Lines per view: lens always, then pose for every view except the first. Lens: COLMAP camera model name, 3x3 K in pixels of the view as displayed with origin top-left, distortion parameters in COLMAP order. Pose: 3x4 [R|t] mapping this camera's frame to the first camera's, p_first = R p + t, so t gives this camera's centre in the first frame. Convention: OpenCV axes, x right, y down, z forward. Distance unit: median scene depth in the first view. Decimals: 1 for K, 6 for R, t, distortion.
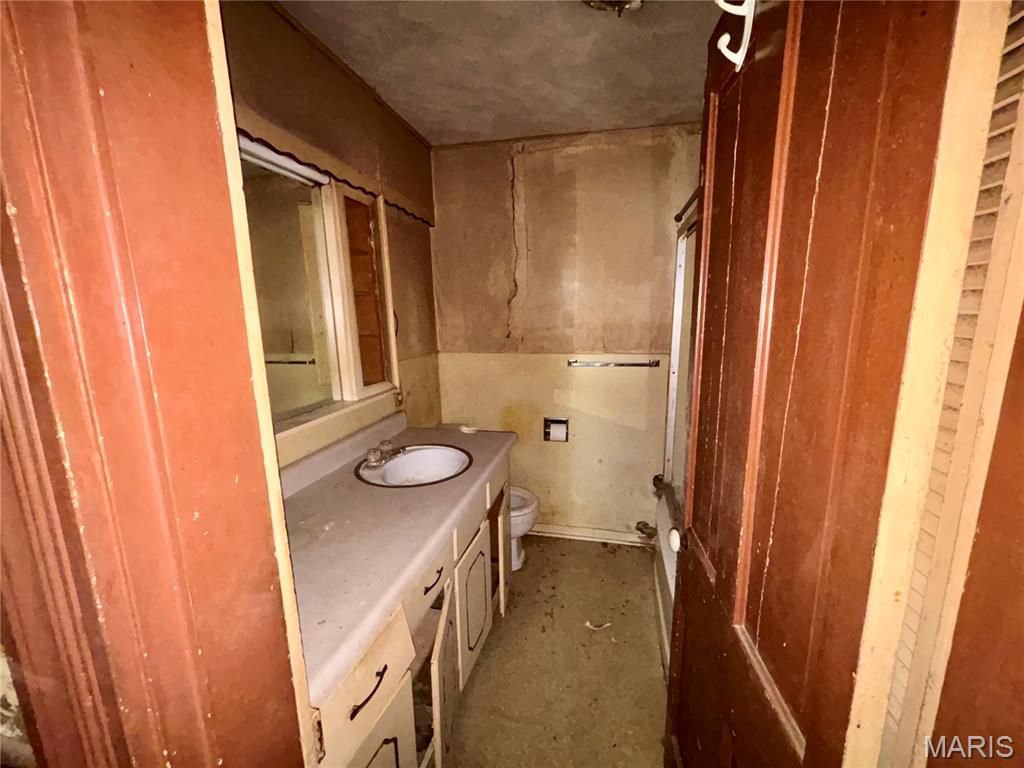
lens RADIAL K [[410.0, 0, 506.4], [0, 410.0, 386.6], [0, 0, 1]] dist [-0.010501, -0.000572]
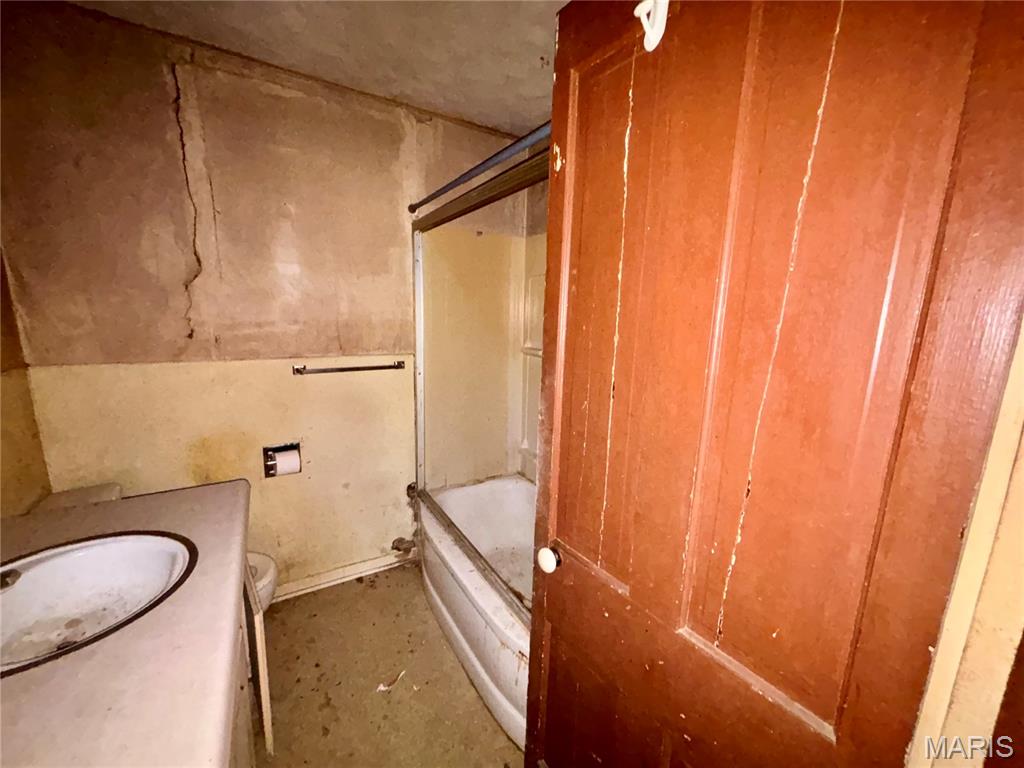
lens RADIAL K [[410.0, 0, 514.2], [0, 410.0, 385.8], [0, 0, 1]] dist [-0.010501, -0.000572]
pose [[0.699652, -0.091309, 0.708625, -0.106306], [0.089931, 0.995167, 0.039439, -0.022134], [-0.708802, 0.036133, 0.704482, 0.169067]]
